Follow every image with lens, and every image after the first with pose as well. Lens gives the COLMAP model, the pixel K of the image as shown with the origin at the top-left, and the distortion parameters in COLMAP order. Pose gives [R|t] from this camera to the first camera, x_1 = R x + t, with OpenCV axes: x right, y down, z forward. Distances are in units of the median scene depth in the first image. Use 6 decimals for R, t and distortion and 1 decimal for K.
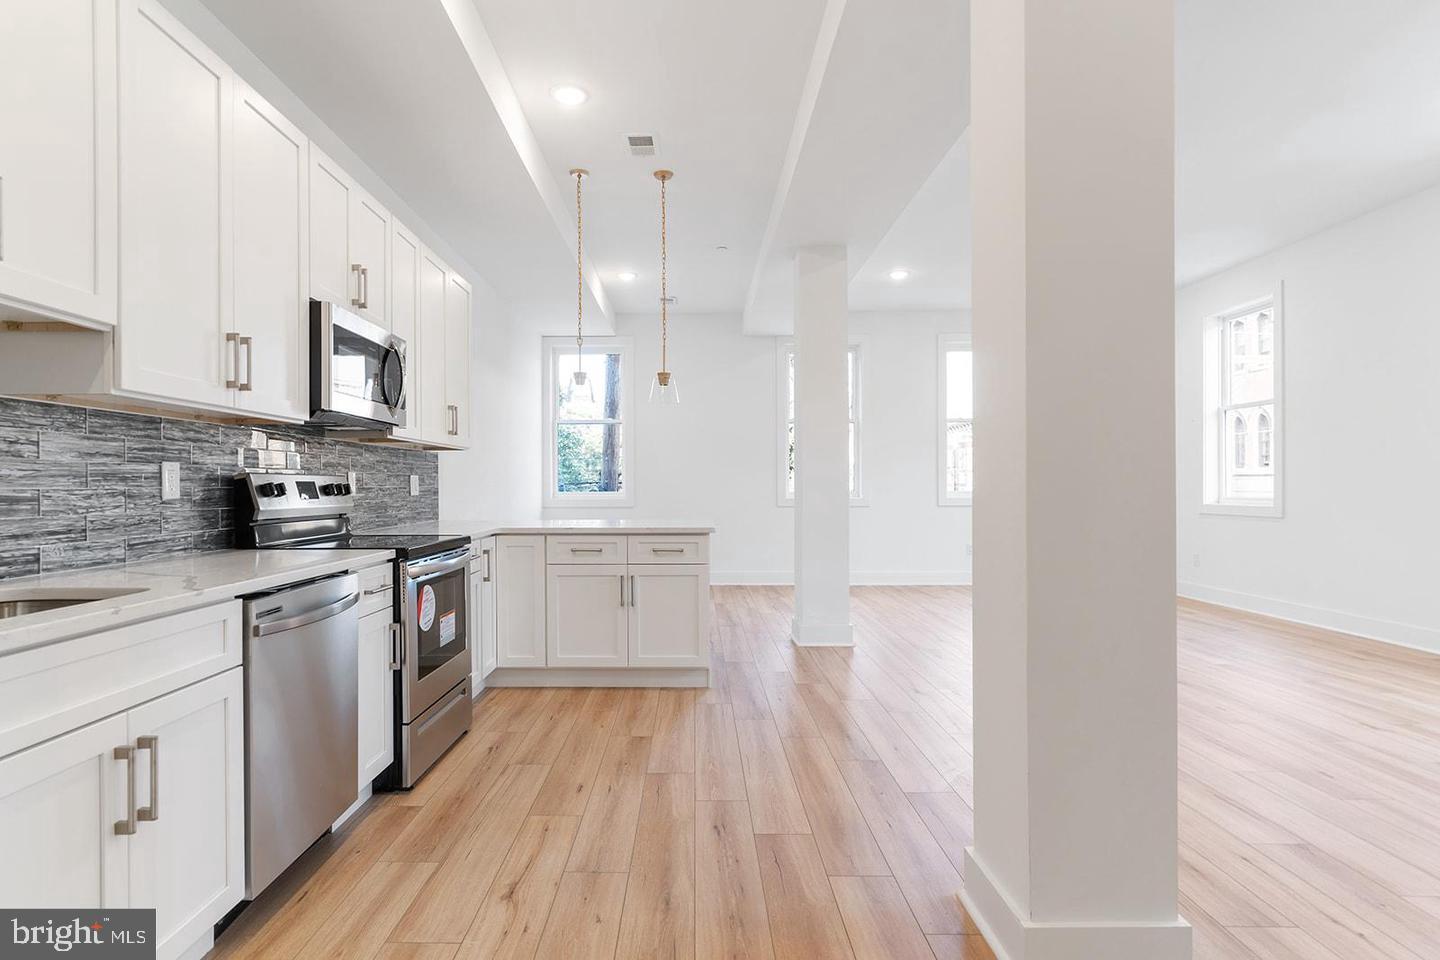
lens RADIAL K [[754.6, 0, 680.0], [0, 754.6, 488.8], [0, 0, 1]] dist [-0.001088, 0.001264]
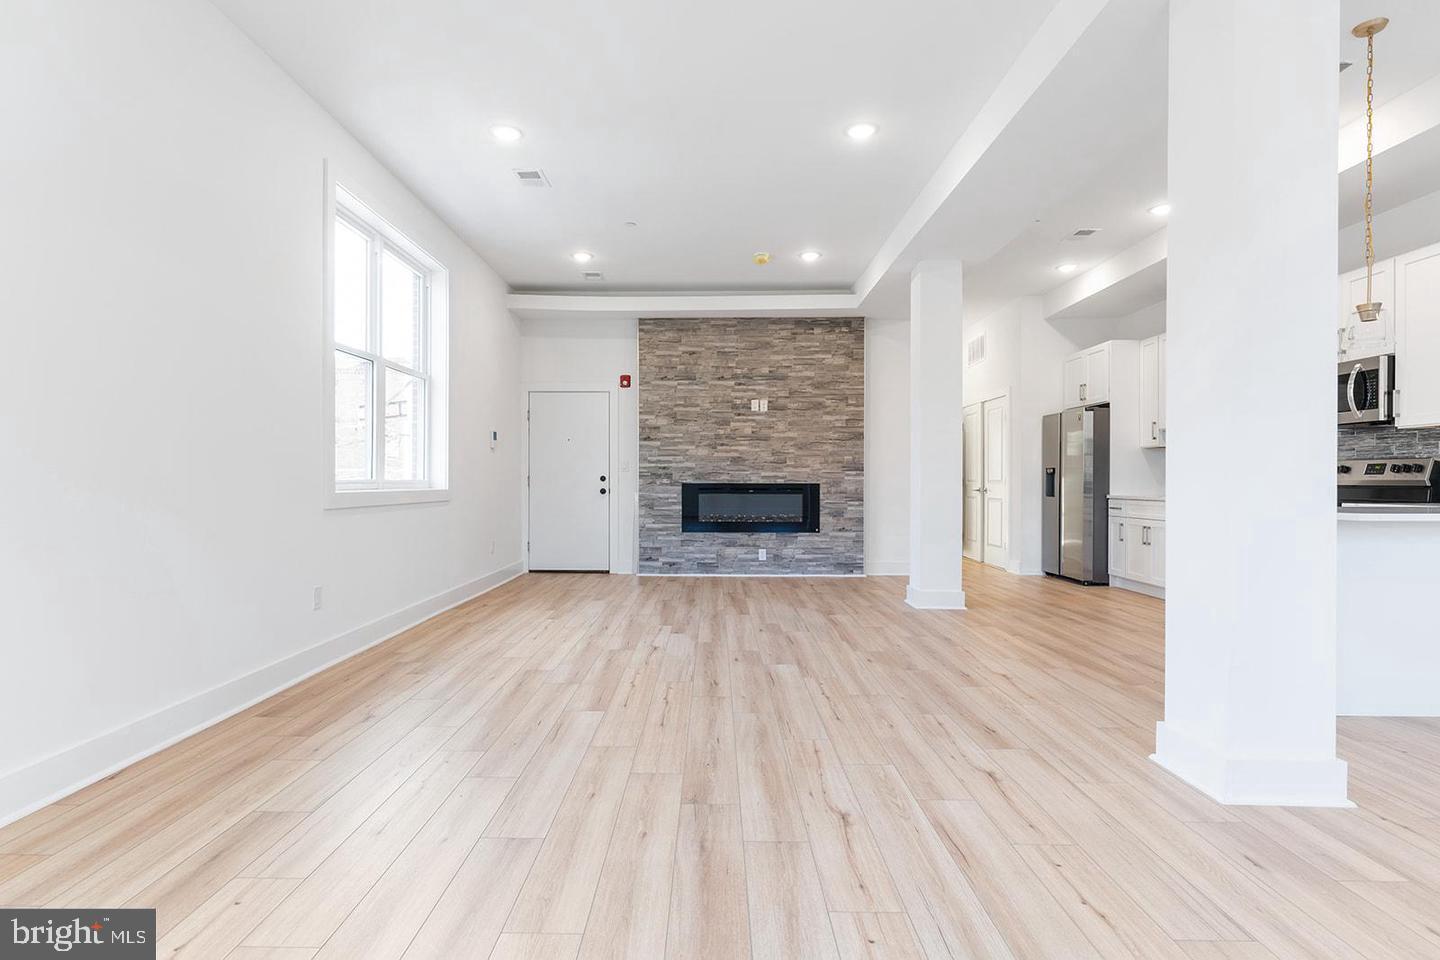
lens RADIAL K [[745.7, 0, 703.7], [0, 745.7, 485.1], [0, 0, 1]] dist [0.000141, 0.001175]
pose [[-0.999977, 0.003785, -0.005564, 0.760093], [0.003737, 0.999956, 0.008560, 0.013768], [0.005596, 0.008539, -0.999948, 2.103686]]
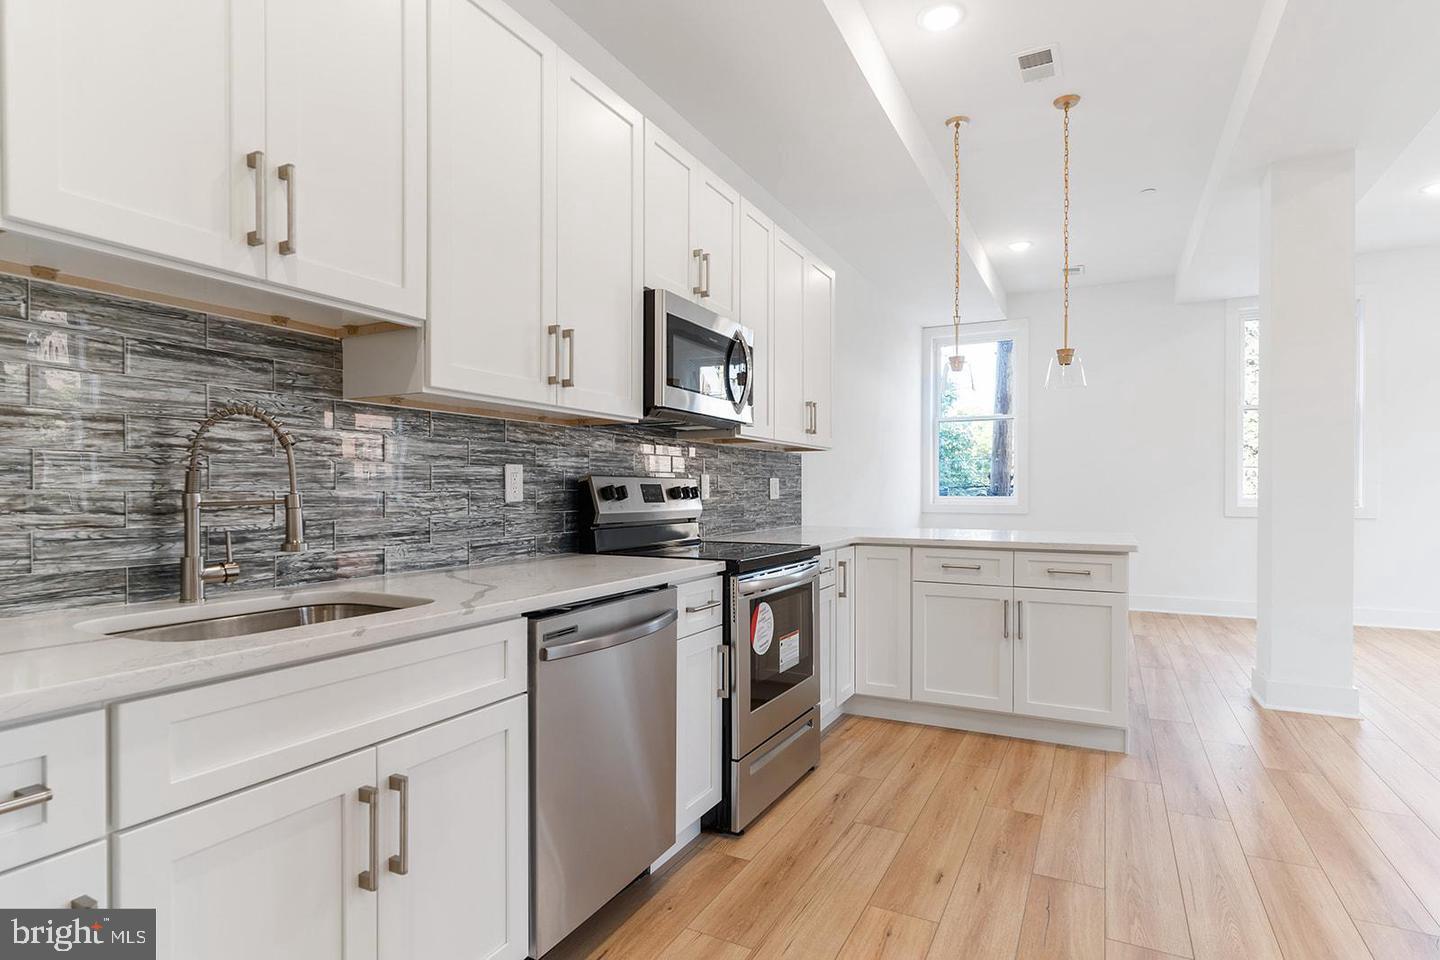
lens RADIAL K [[744.7, 0, 716.7], [0, 744.7, 496.8], [0, 0, 1]] dist [-0.003456, 0.001225]
pose [[0.895036, 0.007841, -0.445925, 0.001143], [-0.005109, 0.999960, 0.007328, -0.000919], [0.445965, -0.004281, 0.895040, 0.155491]]
